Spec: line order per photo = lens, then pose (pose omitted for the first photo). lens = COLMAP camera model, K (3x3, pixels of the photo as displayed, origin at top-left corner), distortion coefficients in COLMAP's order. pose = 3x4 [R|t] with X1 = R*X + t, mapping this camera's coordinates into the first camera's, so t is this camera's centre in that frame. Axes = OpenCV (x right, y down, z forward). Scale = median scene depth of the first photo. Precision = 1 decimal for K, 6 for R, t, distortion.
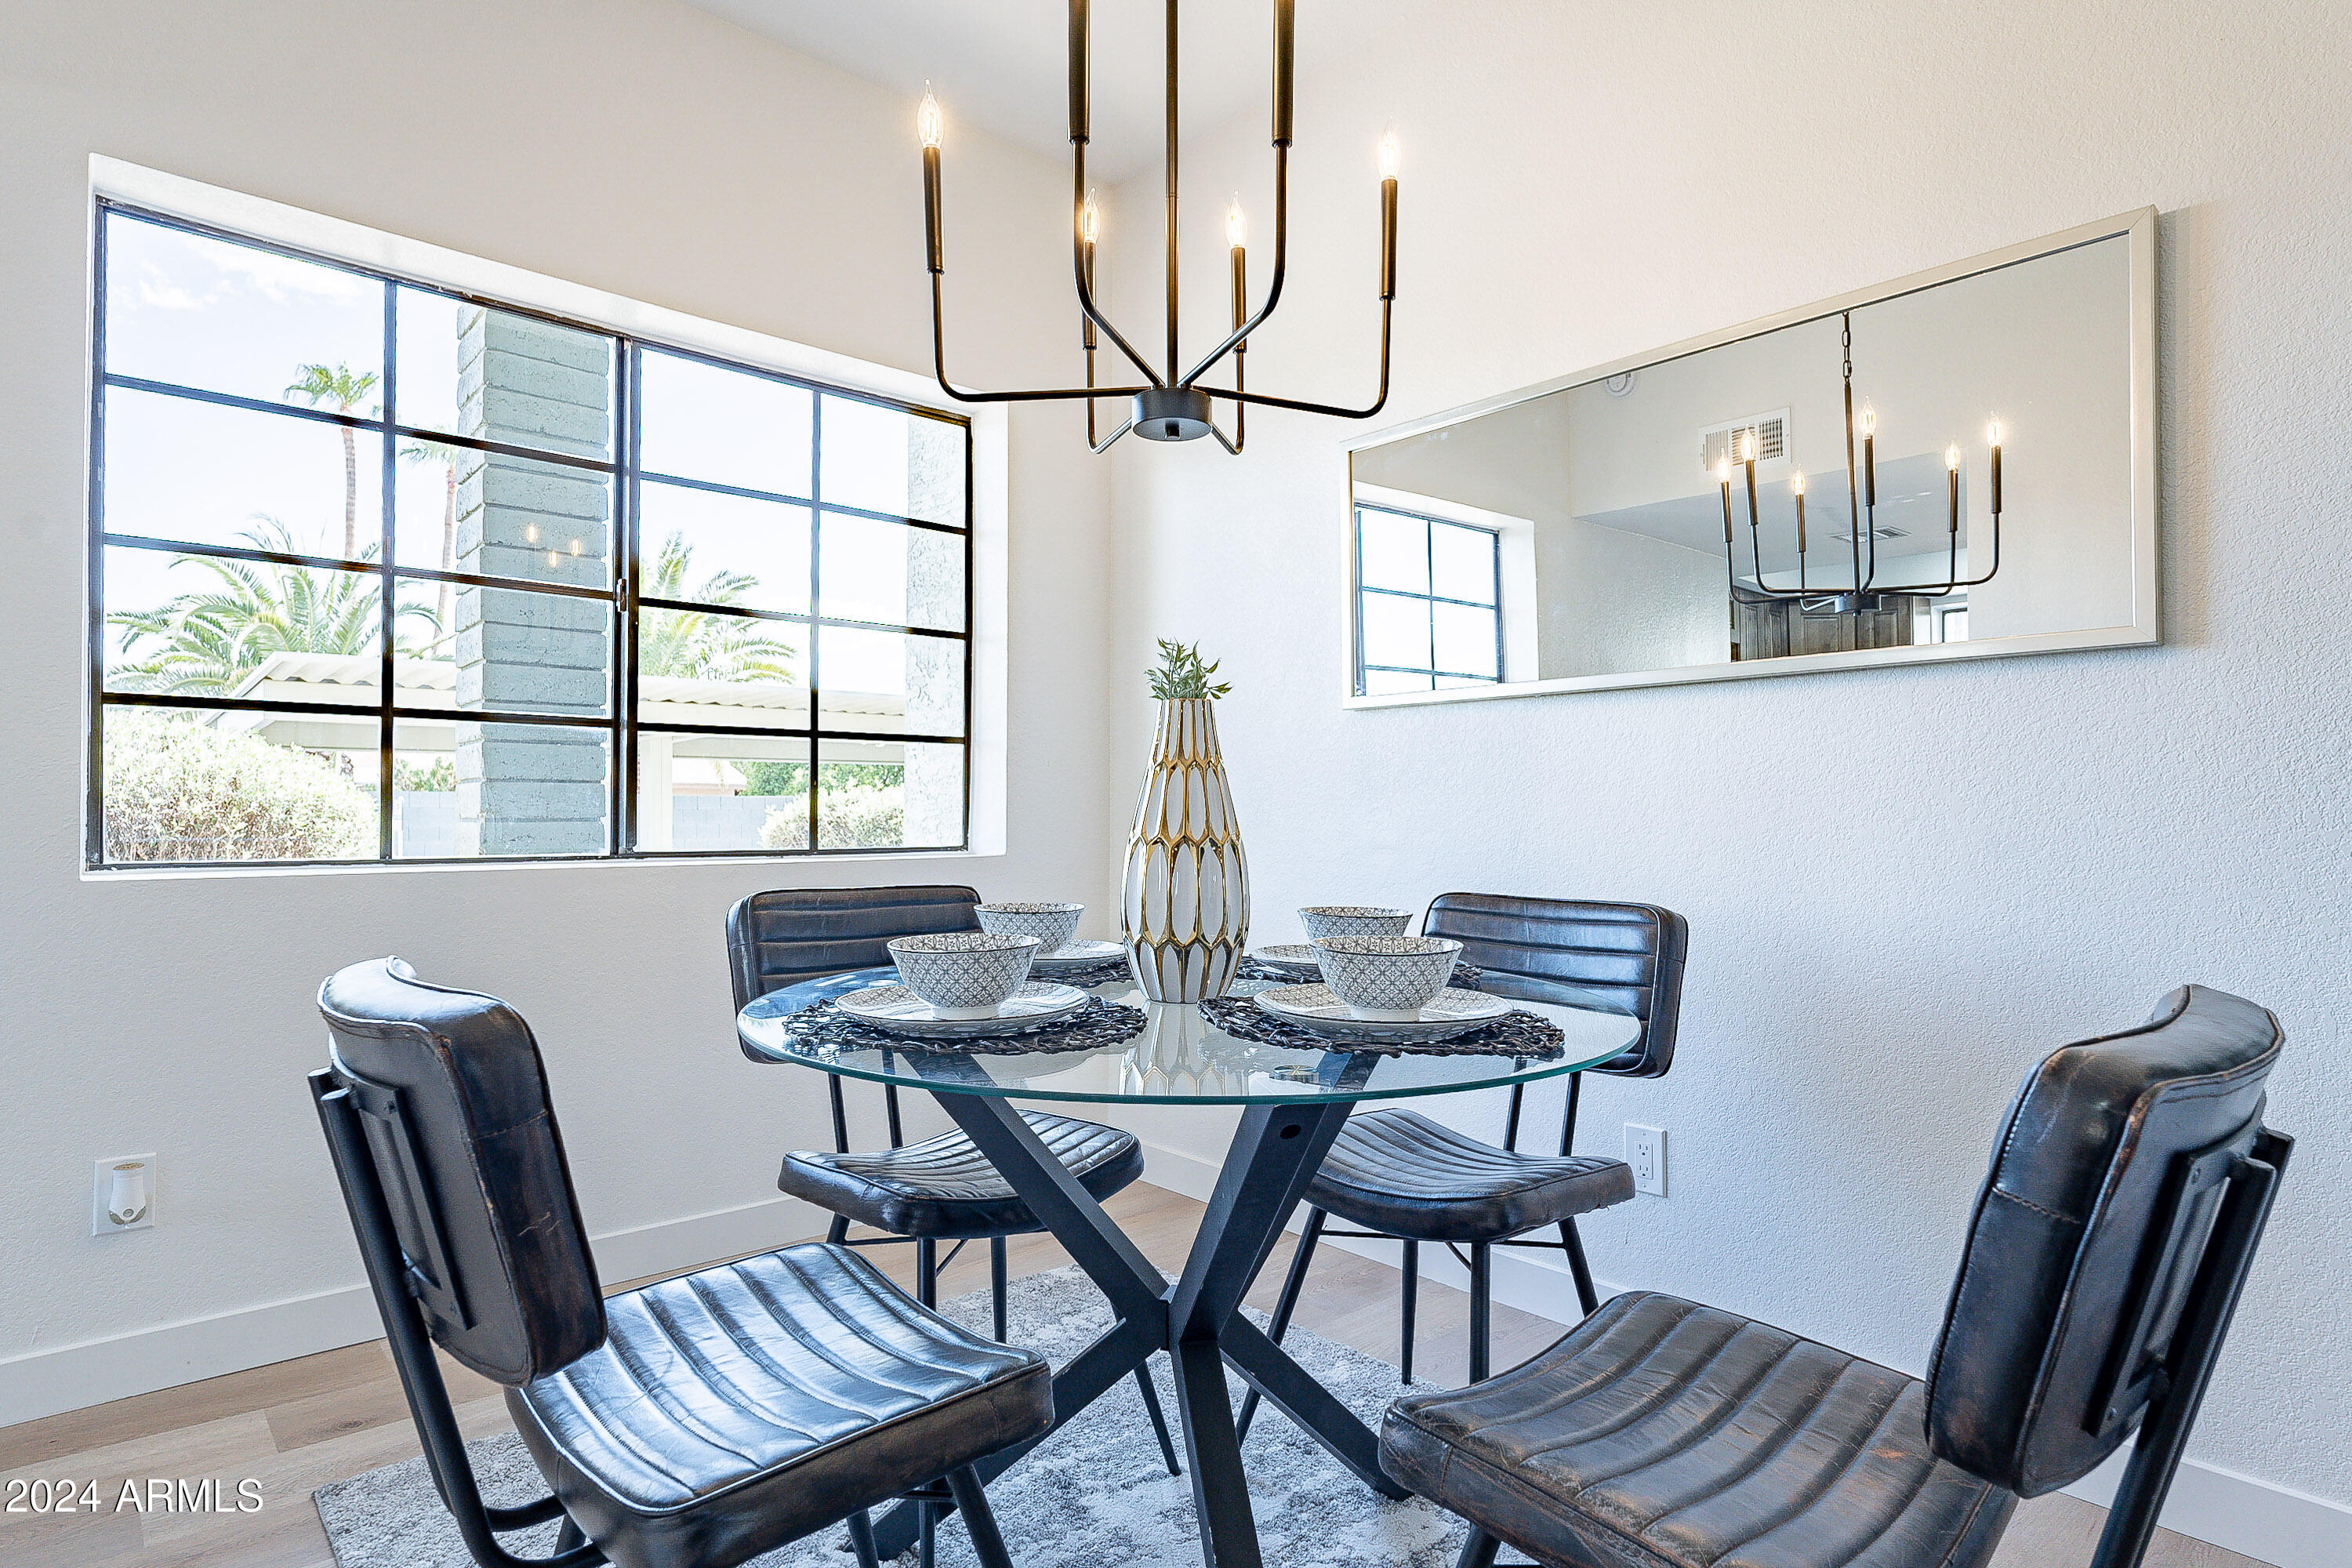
lens RADIAL K [[1271.1, 0, 1176.4], [0, 1271.1, 789.0], [0, 0, 1]] dist [-0.003671, 0.000926]
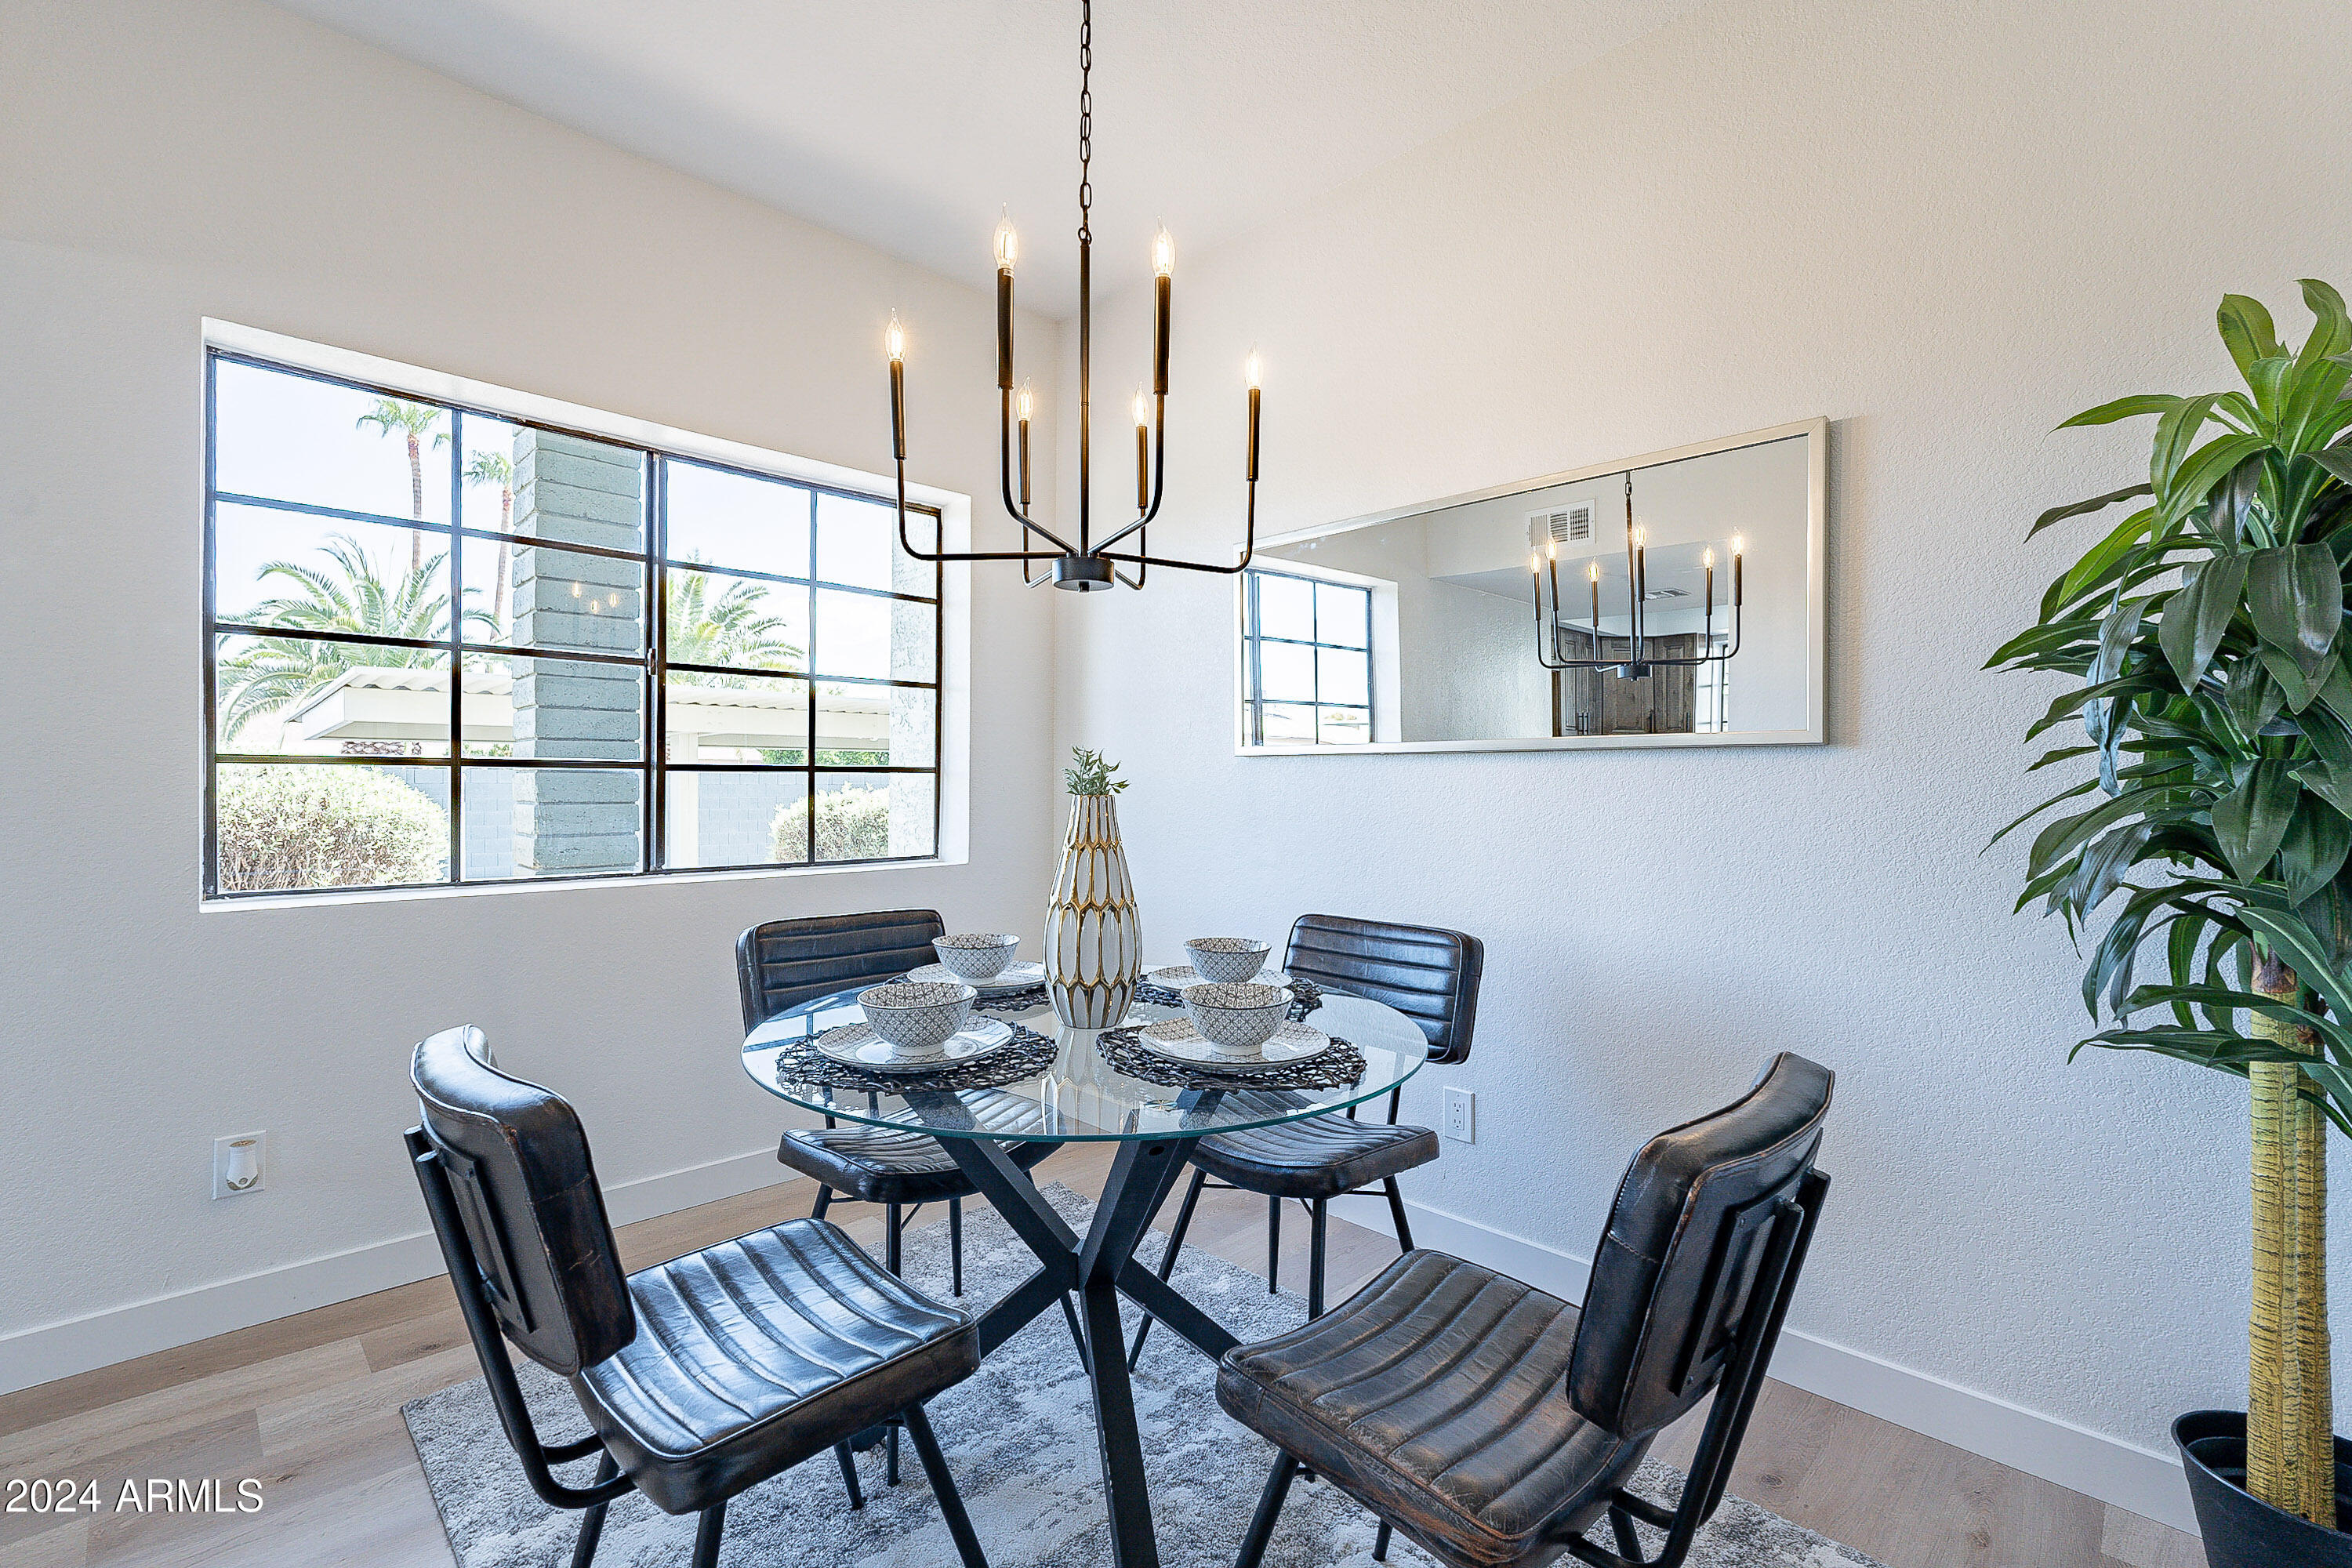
lens RADIAL K [[1040.2, 0, 1177.1], [0, 1040.2, 787.8], [0, 0, 1]] dist [-0.004355, 0.000459]
pose [[0.998545, 0.003684, 0.053794, 0.030245], [-0.004517, 0.999872, 0.015378, -0.079145], [-0.053730, -0.015598, 0.998434, -0.058614]]
